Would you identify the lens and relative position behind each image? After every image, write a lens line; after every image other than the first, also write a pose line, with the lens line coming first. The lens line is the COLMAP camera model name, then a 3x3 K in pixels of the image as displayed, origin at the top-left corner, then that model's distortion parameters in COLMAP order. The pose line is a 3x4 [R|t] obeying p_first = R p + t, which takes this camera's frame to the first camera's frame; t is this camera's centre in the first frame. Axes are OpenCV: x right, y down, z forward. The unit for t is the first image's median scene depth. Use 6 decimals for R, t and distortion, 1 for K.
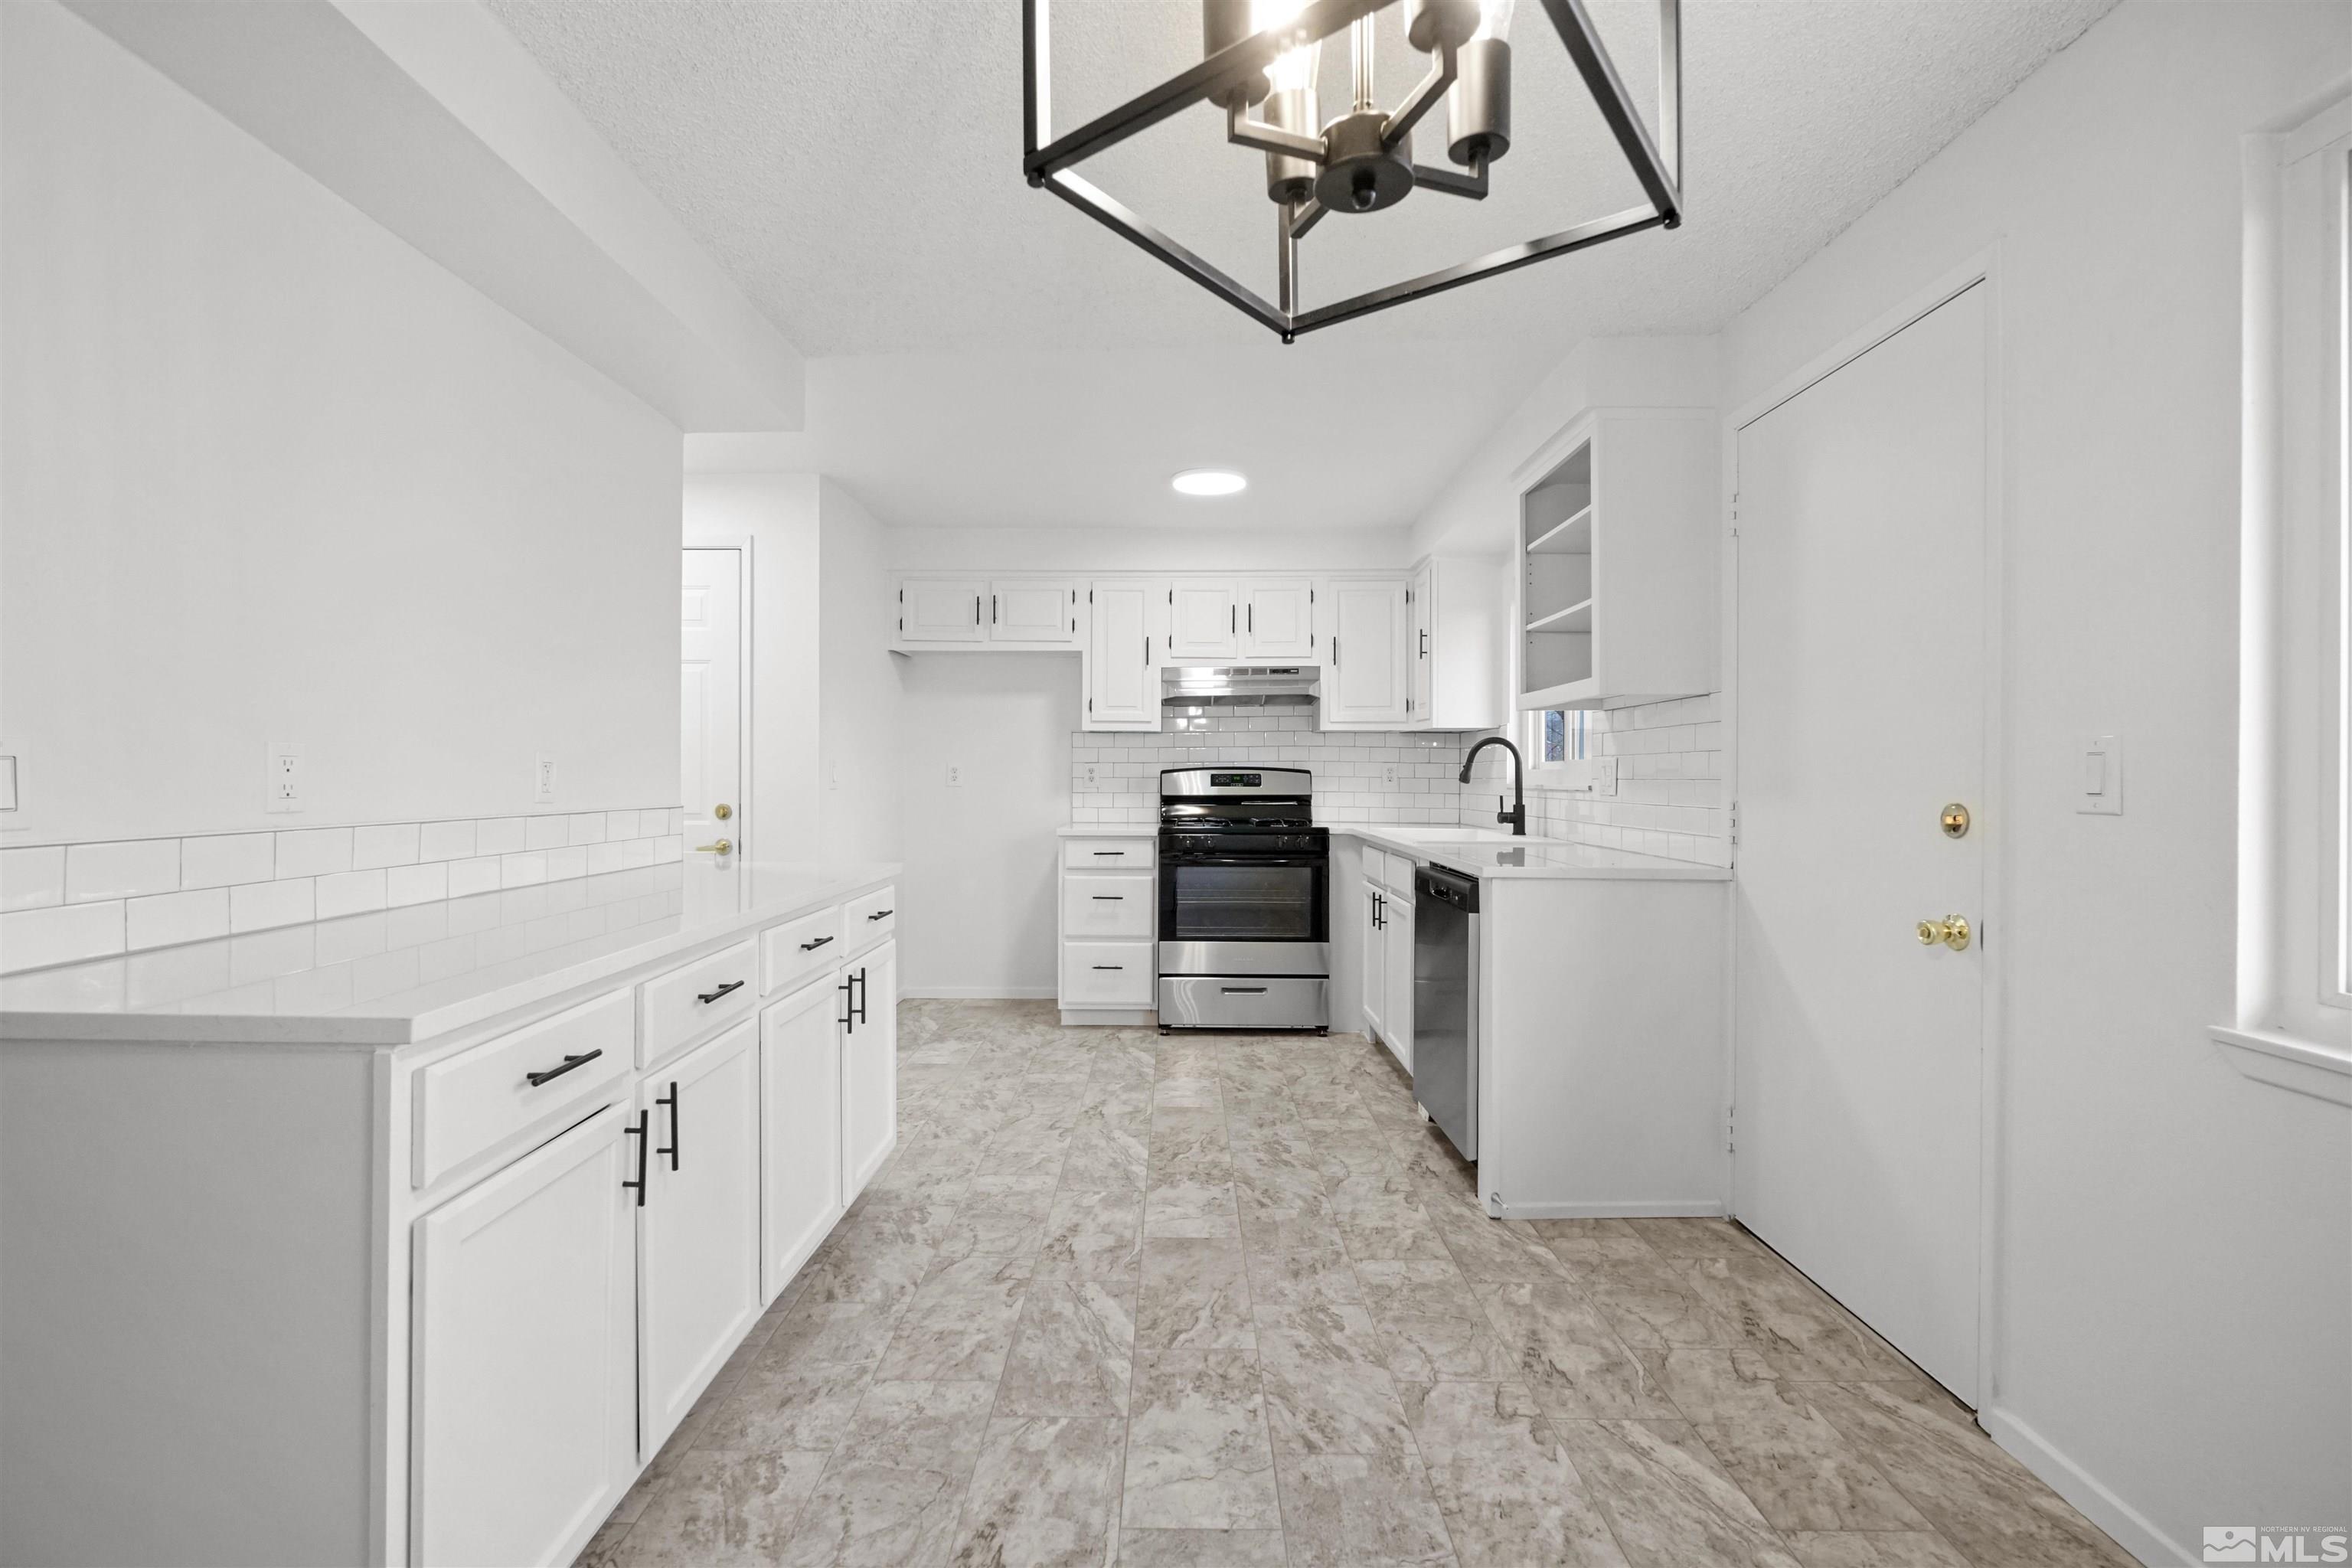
lens RADIAL K [[1020.7, 0, 1167.9], [0, 1020.7, 776.5], [0, 0, 1]] dist [-0.003123, -0.001516]
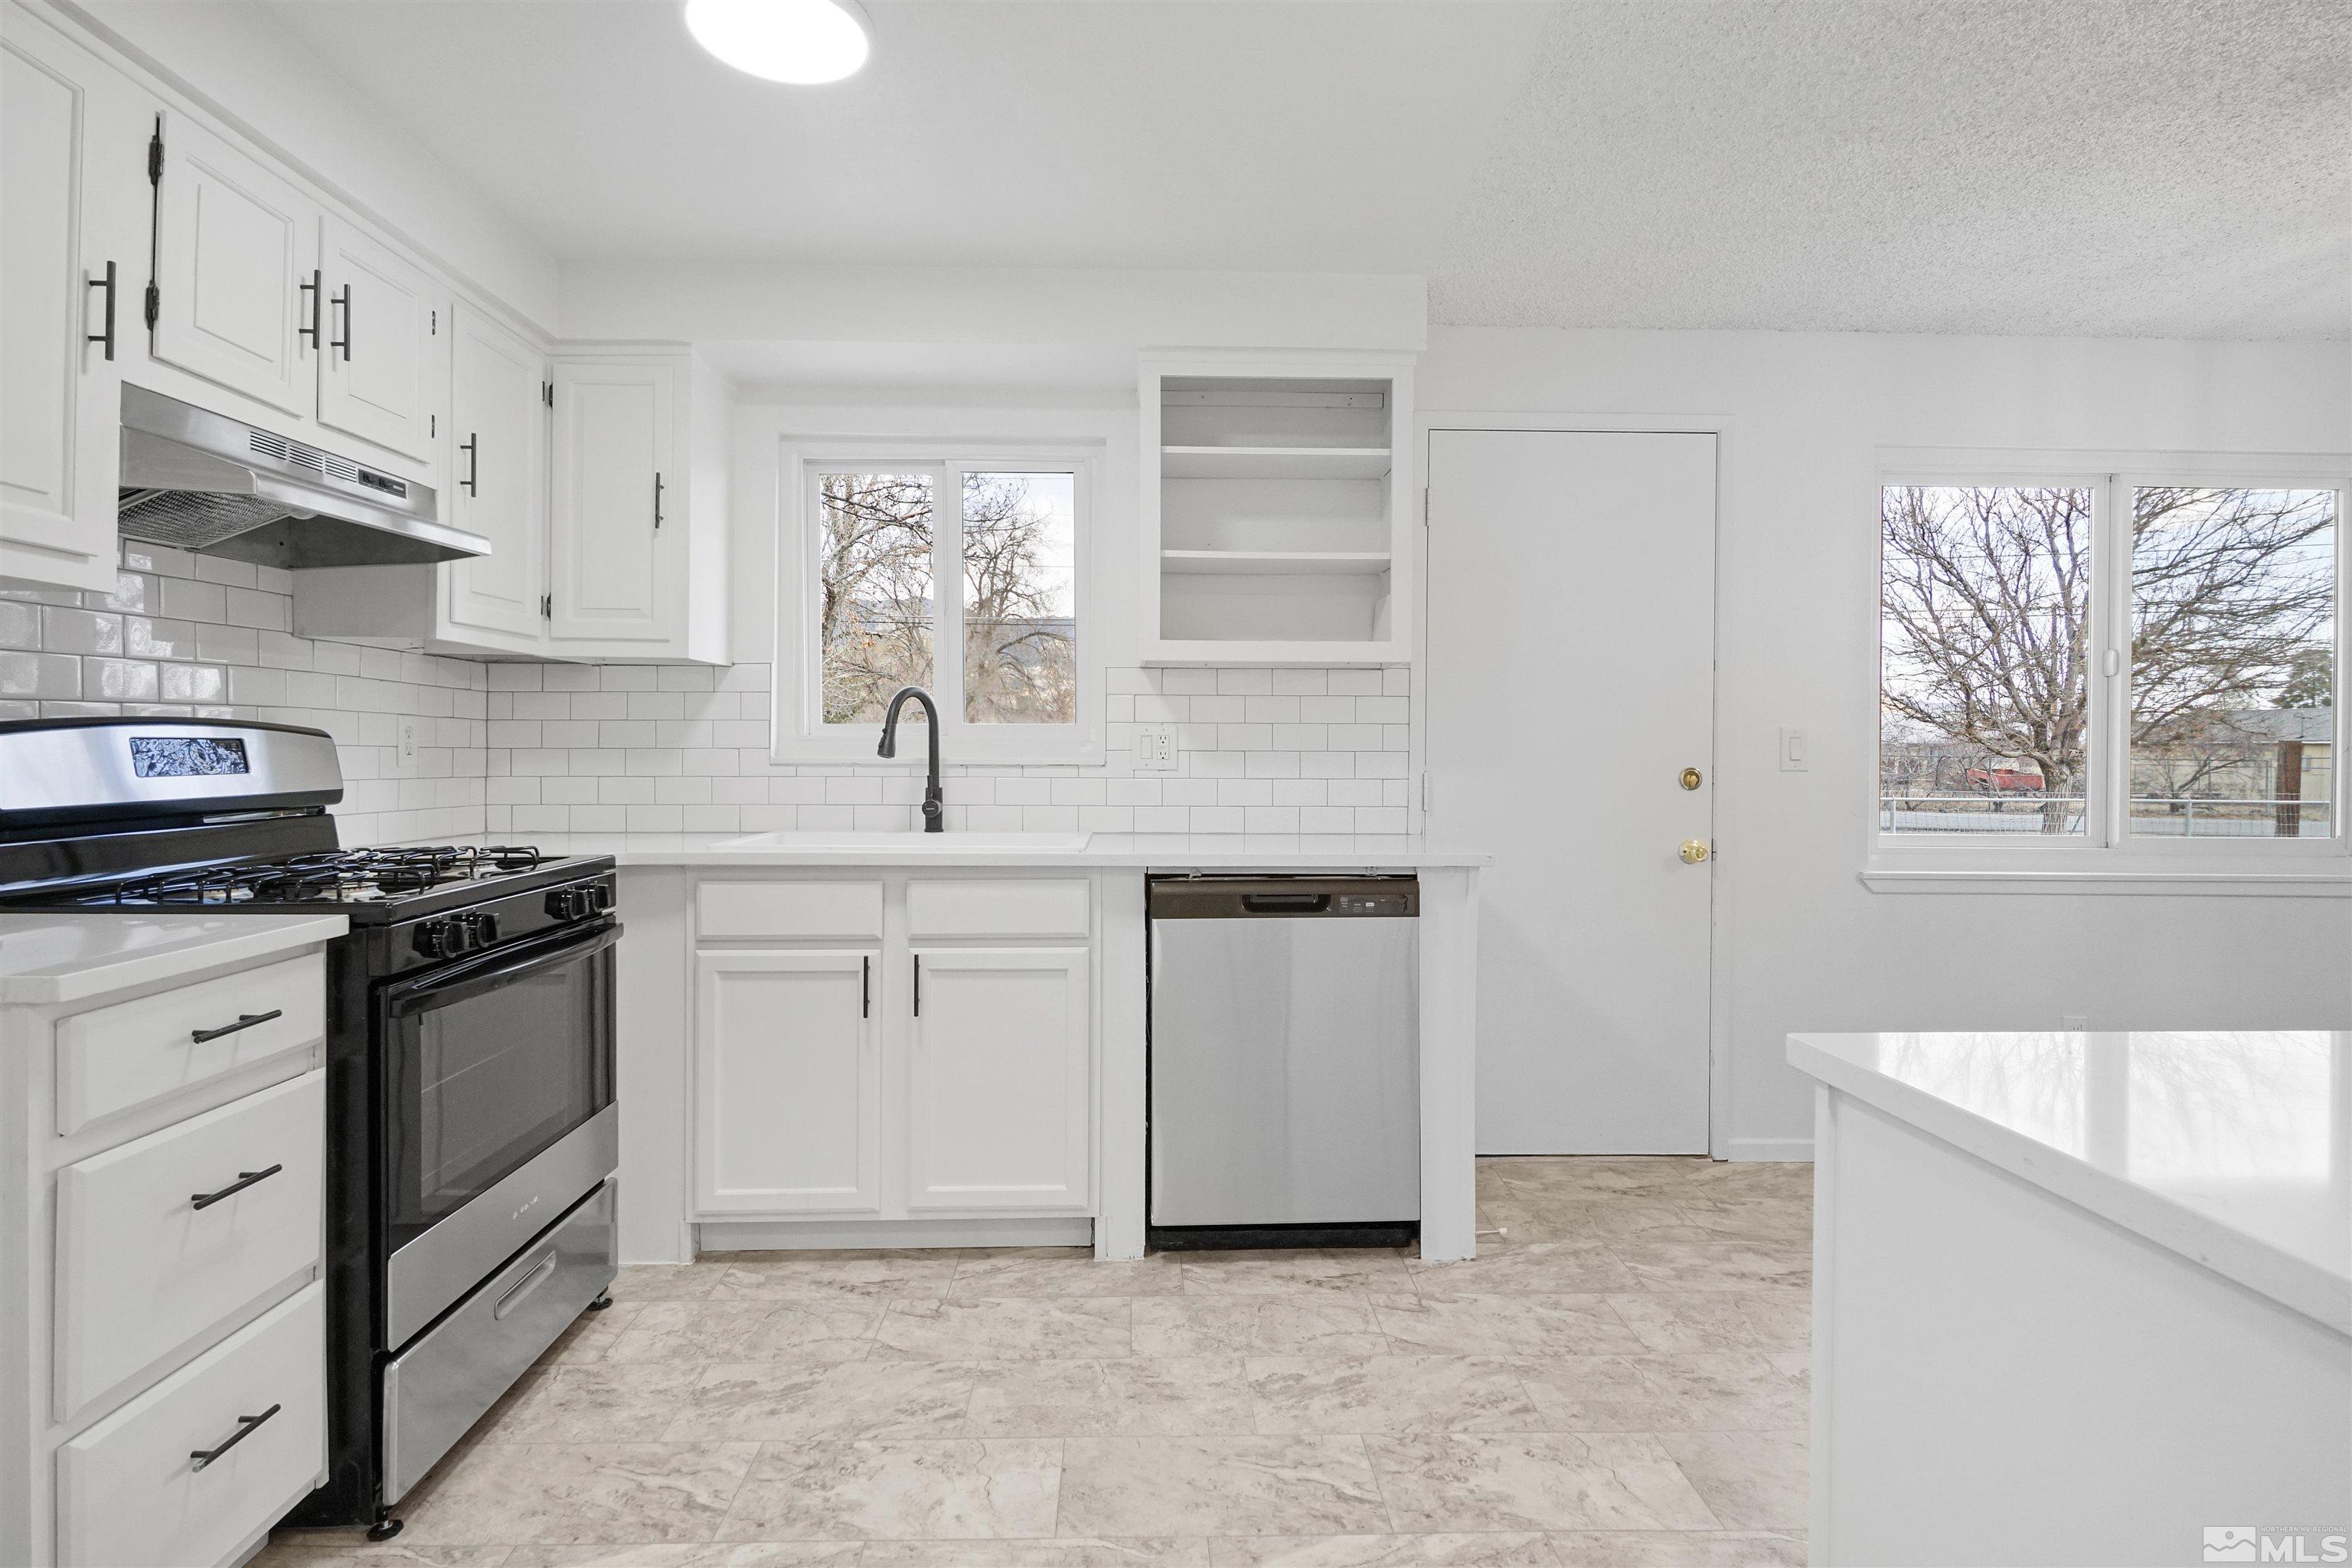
lens RADIAL K [[1160.3, 0, 1166.9], [0, 1160.3, 756.0], [0, 0, 1]] dist [-0.006791, -0.008065]
pose [[-0.036710, -0.009845, 0.999277, -0.578744], [-0.004574, 0.999943, 0.009684, -0.002772], [-0.999315, -0.004215, -0.036753, 1.153639]]
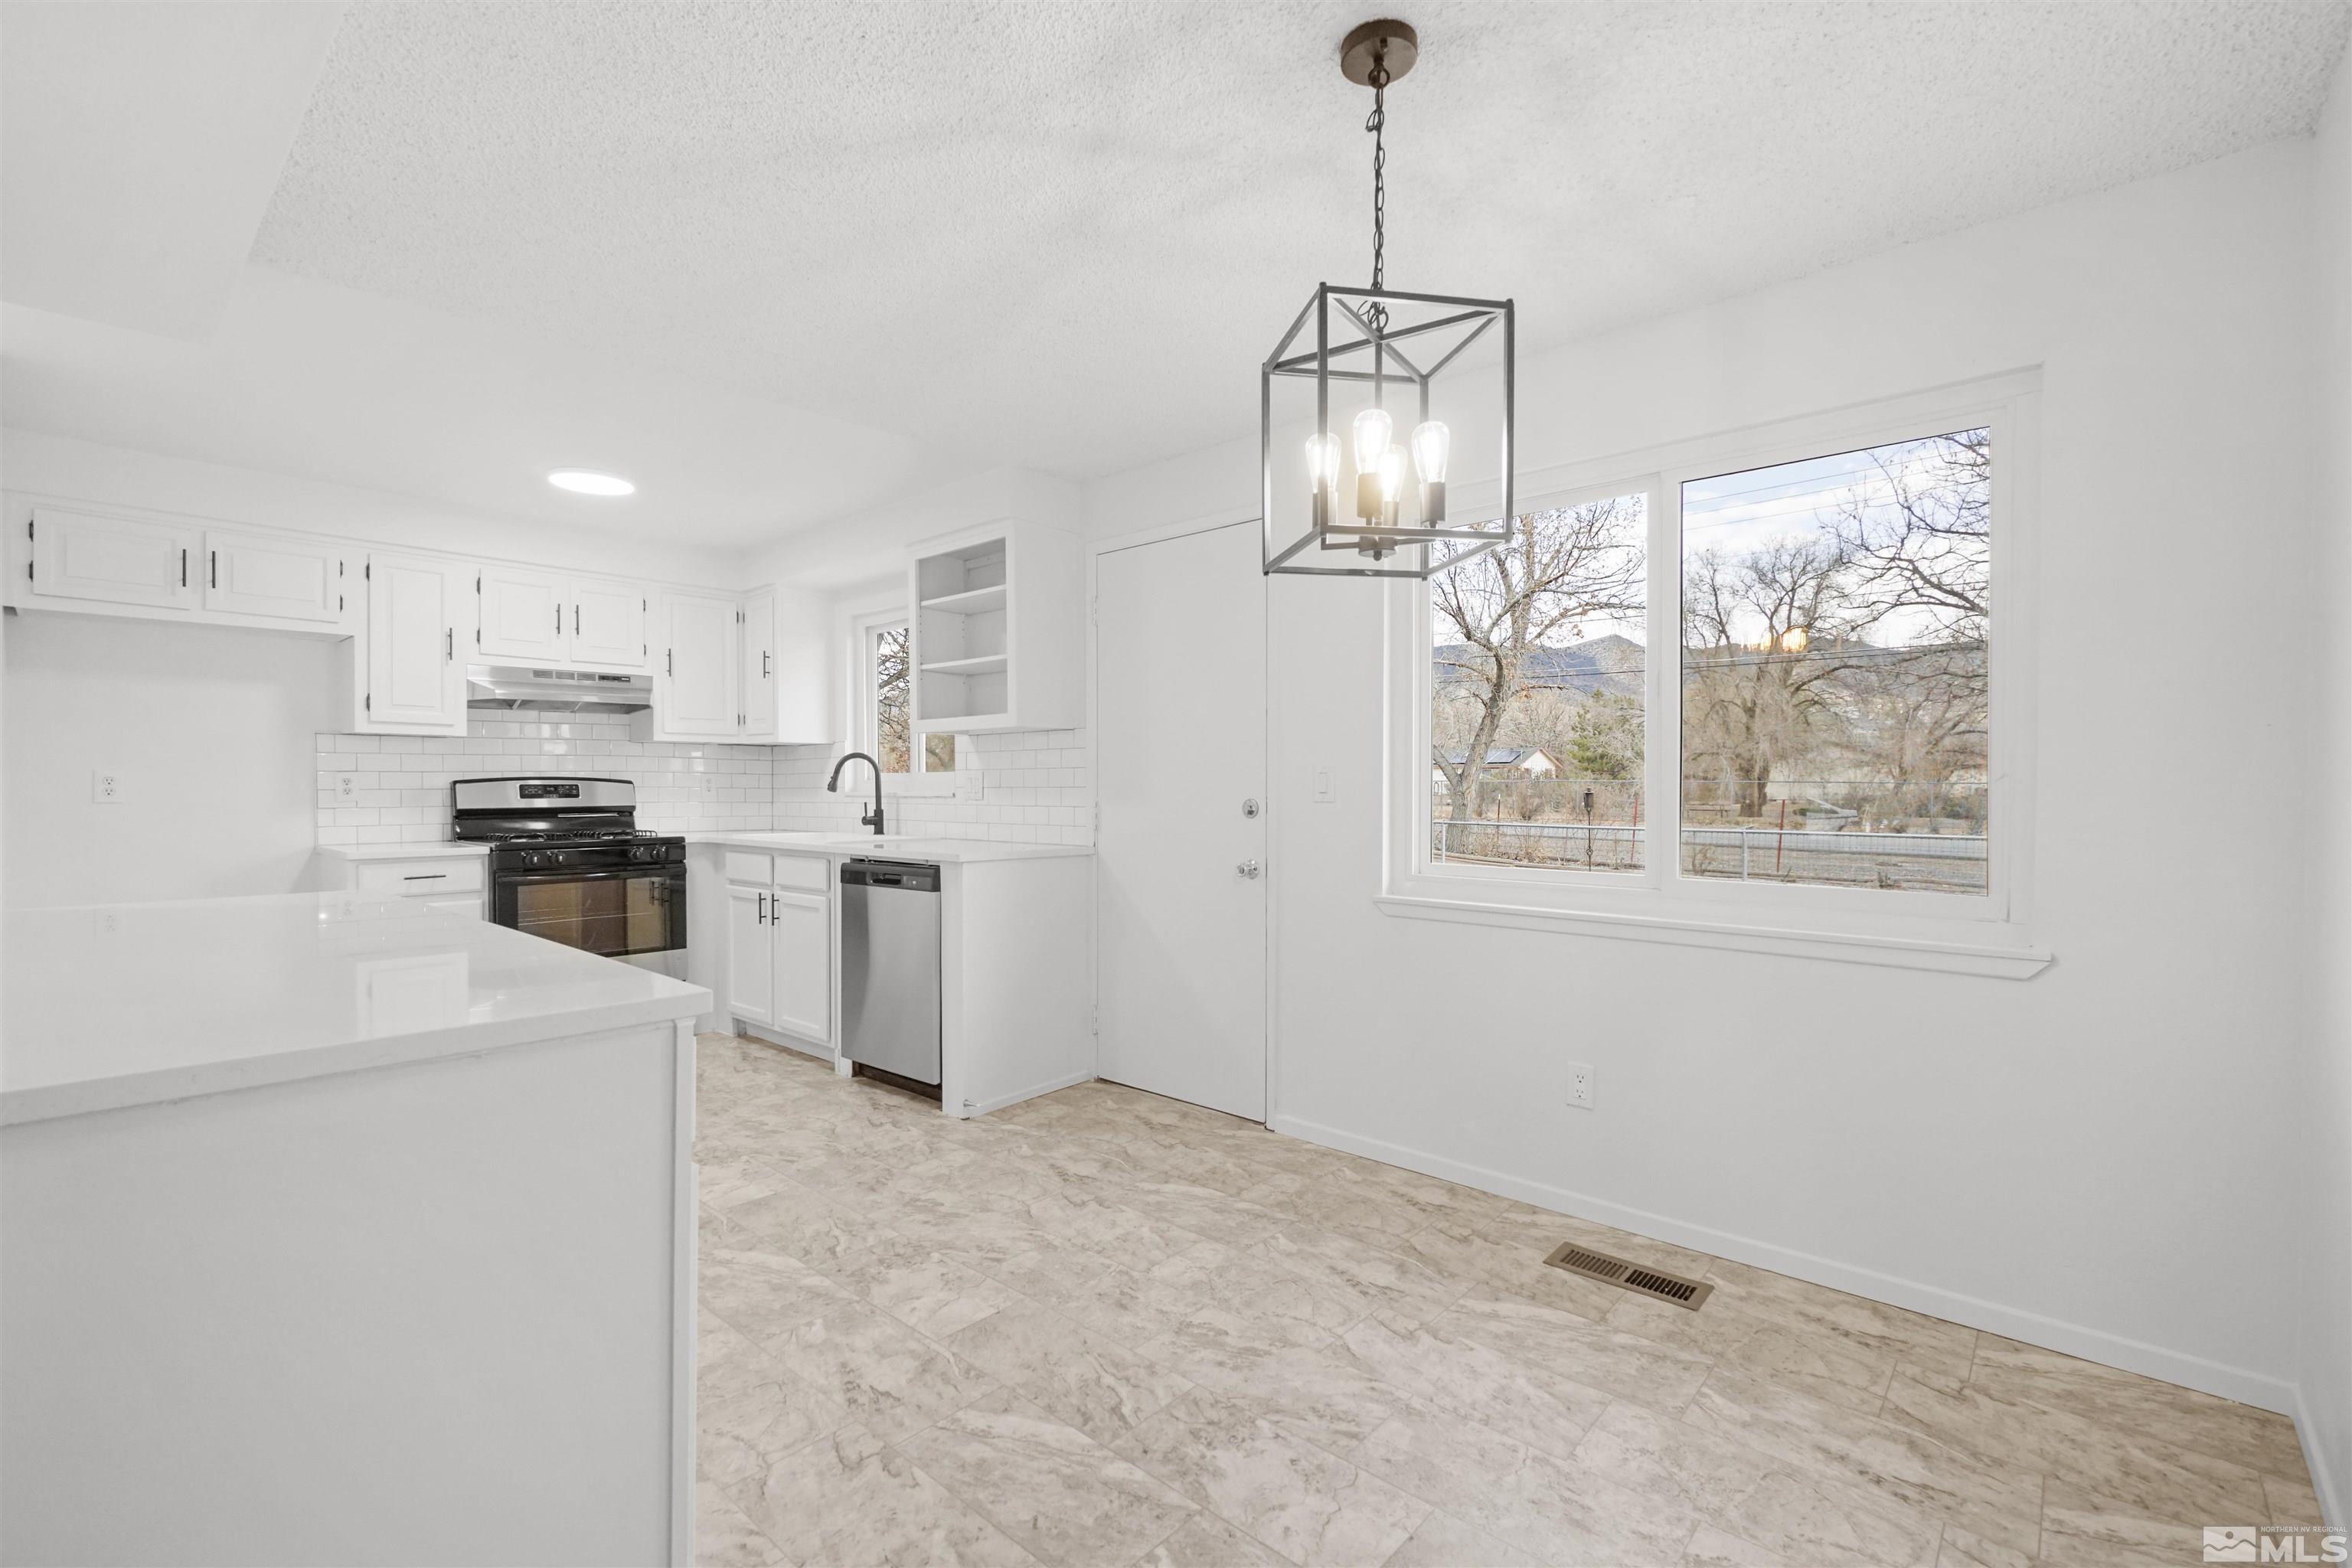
lens RADIAL K [[1020.7, 0, 1170.8], [0, 1020.7, 794.9], [0, 0, 1]] dist [-0.003123, -0.001516]
pose [[0.656539, -0.010439, 0.754220, -0.444272], [0.004324, 0.999940, 0.010076, -0.000100], [-0.754279, -0.003354, 0.656545, -0.063063]]
